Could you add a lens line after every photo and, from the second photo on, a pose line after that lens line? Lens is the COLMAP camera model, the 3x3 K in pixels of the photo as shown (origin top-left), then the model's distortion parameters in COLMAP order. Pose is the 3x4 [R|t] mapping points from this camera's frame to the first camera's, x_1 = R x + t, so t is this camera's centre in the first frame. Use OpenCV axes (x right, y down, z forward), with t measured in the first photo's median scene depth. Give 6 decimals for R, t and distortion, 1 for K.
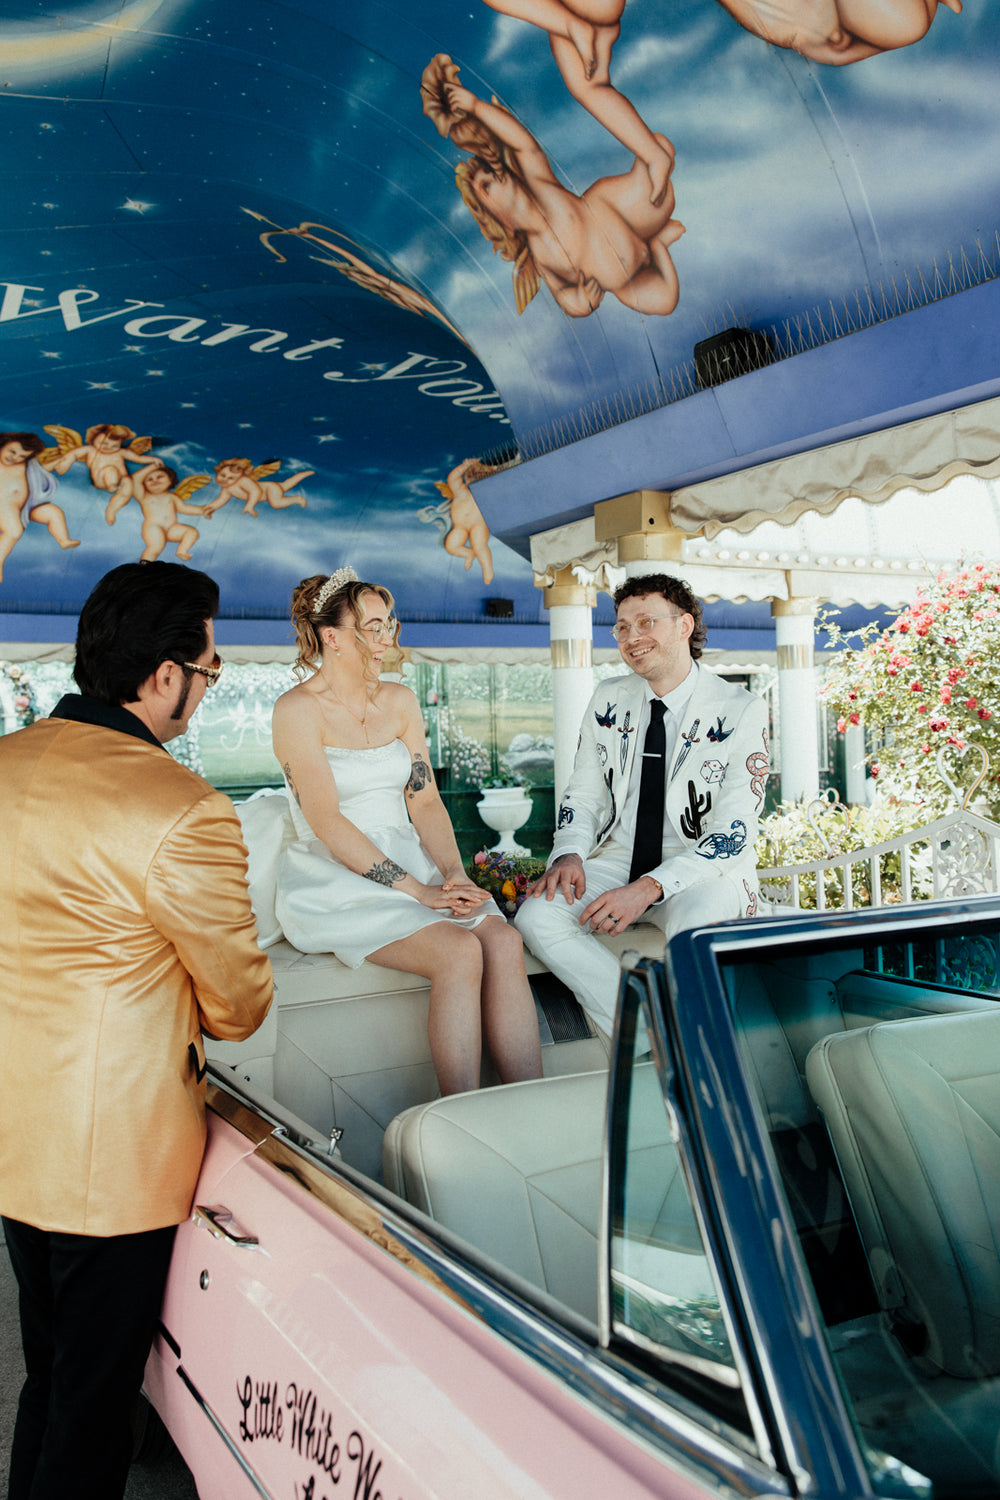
lens RADIAL K [[1413.9, 0, 499.0], [0, 1413.9, 693.0], [0, 0, 1]] dist [-0.011242, -0.000437]
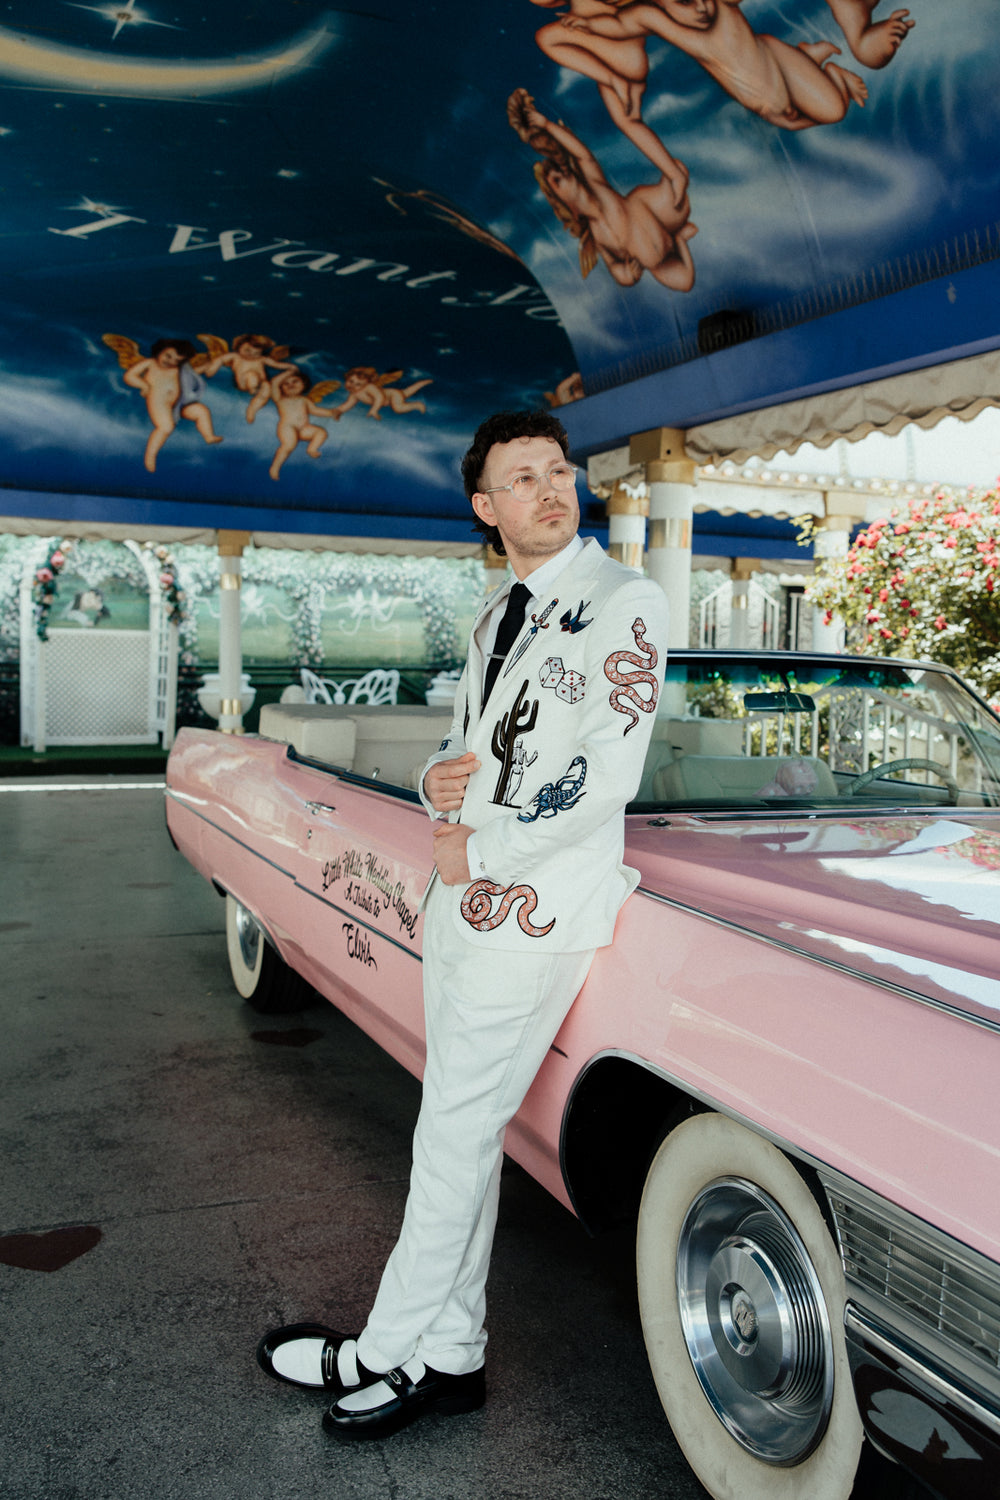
lens RADIAL K [[1497.2, 0, 435.4], [0, 1497.2, 734.3], [0, 0, 1]] dist [0.003365, 0.005531]
pose [[0.989802, 0.060196, -0.129105, 0.068028], [-0.048251, 0.994428, 0.093732, 0.013016], [0.134028, -0.086547, 0.987191, -0.308911]]
